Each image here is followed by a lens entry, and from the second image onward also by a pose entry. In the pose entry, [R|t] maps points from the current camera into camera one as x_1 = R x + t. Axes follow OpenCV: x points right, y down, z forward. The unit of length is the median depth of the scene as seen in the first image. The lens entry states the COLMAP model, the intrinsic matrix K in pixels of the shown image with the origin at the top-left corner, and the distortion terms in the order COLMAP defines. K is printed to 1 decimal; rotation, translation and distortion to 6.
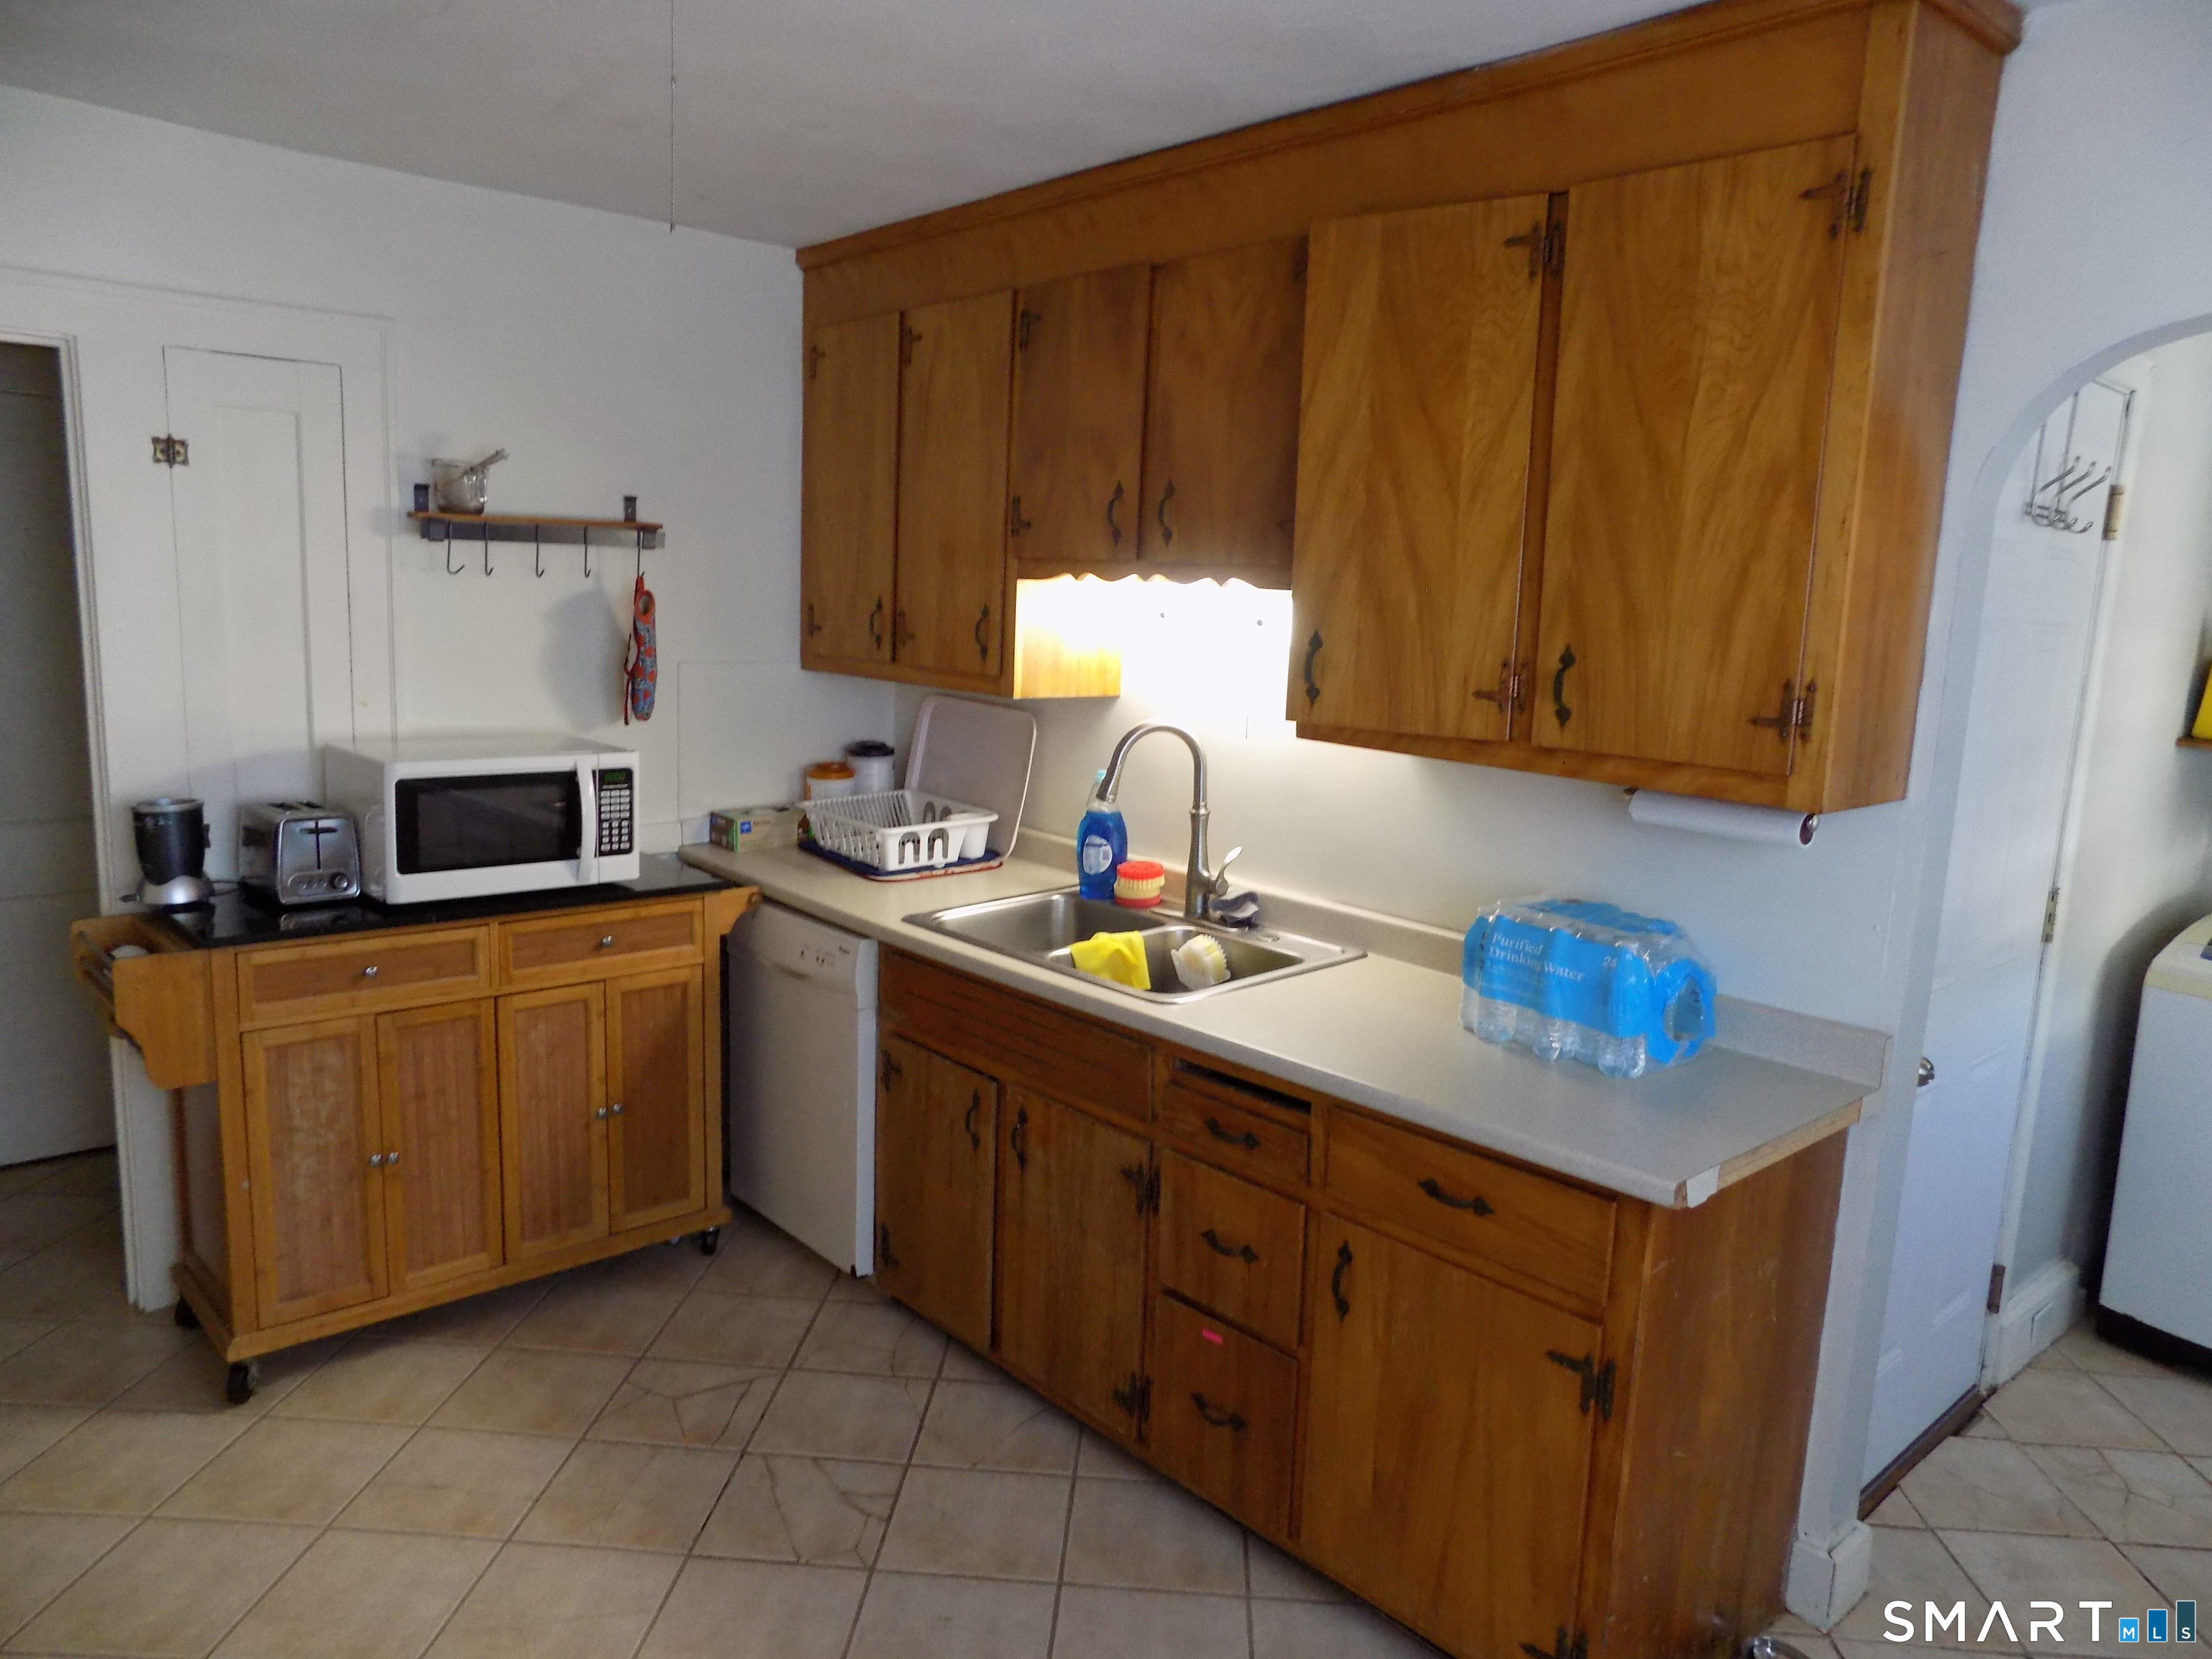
lens RADIAL K [[1510.2, 0, 1106.9], [0, 1510.2, 839.3], [0, 0, 1]] dist [-0.011233, 0.004484]
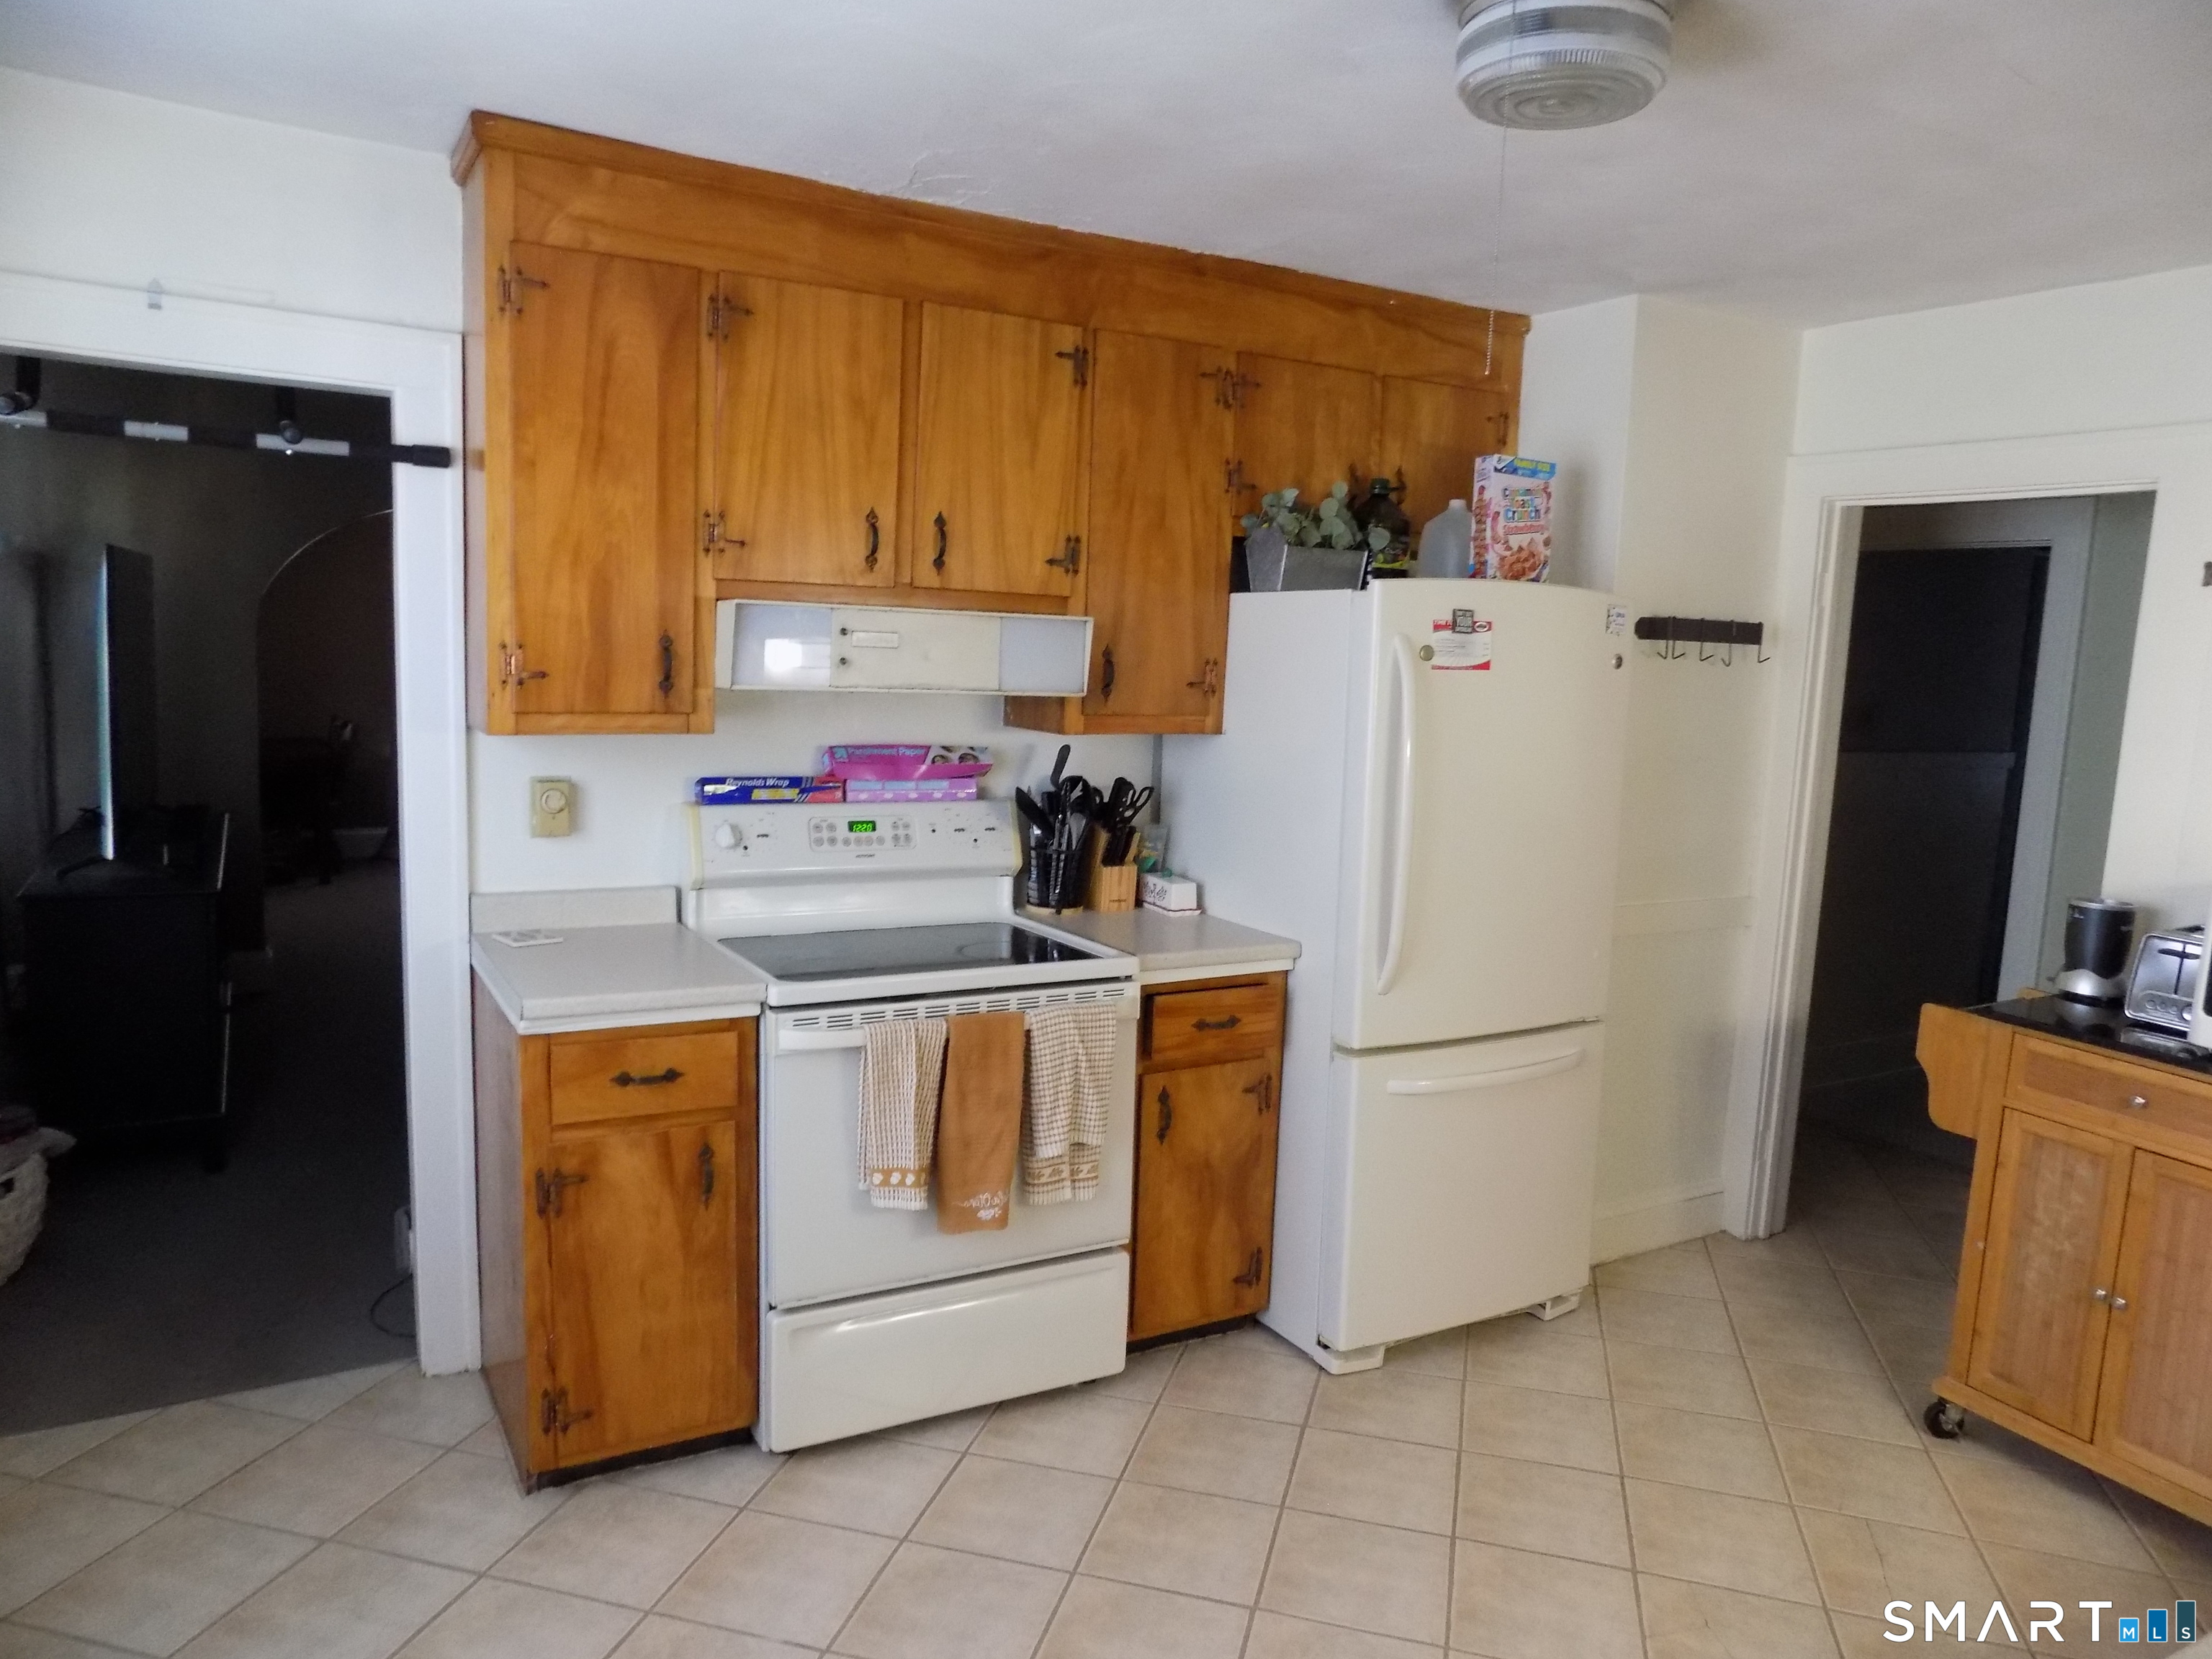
lens RADIAL K [[1510.2, 0, 1109.4], [0, 1510.2, 819.4], [0, 0, 1]] dist [-0.011233, 0.004484]
pose [[-0.225111, 0.078657, -0.971153, 0.567335], [-0.218461, 0.967284, 0.128983, -0.064785], [0.949526, 0.241195, -0.200563, 0.533915]]
